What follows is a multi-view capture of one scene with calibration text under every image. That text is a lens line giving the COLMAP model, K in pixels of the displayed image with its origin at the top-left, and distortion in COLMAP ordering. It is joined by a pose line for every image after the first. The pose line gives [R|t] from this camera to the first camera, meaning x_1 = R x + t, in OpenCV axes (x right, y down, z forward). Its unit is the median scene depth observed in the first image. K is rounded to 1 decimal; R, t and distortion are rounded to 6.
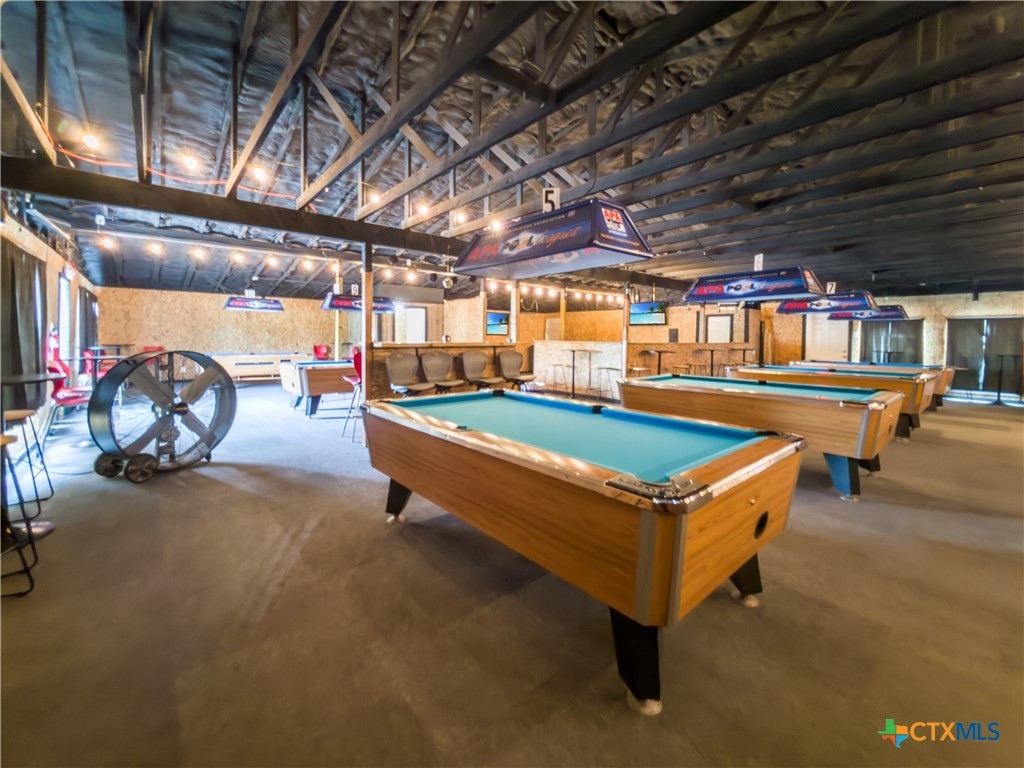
lens RADIAL K [[418.2, 0, 510.4], [0, 418.2, 385.3], [0, 0, 1]] dist [-0.000736, -0.000003]
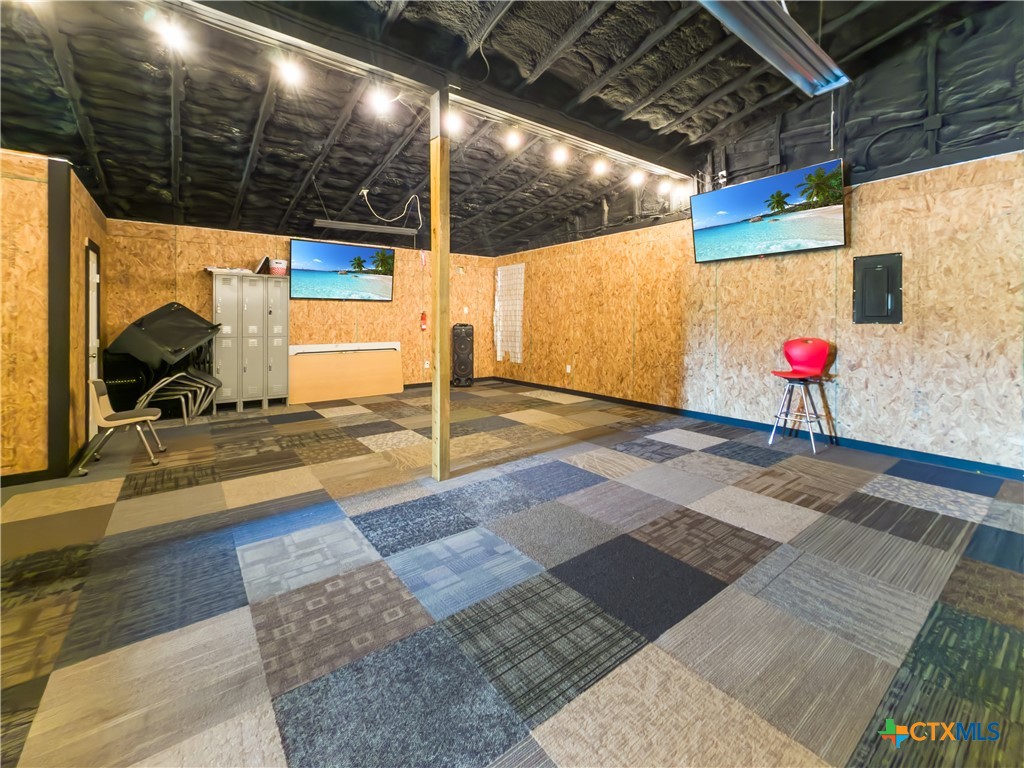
lens RADIAL K [[418.2, 0, 513.1], [0, 418.2, 382.3], [0, 0, 1]] dist [-0.000736, -0.000003]
pose [[0.997453, -0.001031, -0.071317, 0.171900], [0.003531, 0.999383, 0.034934, -0.063600], [0.071237, -0.035097, 0.996842, 0.697705]]
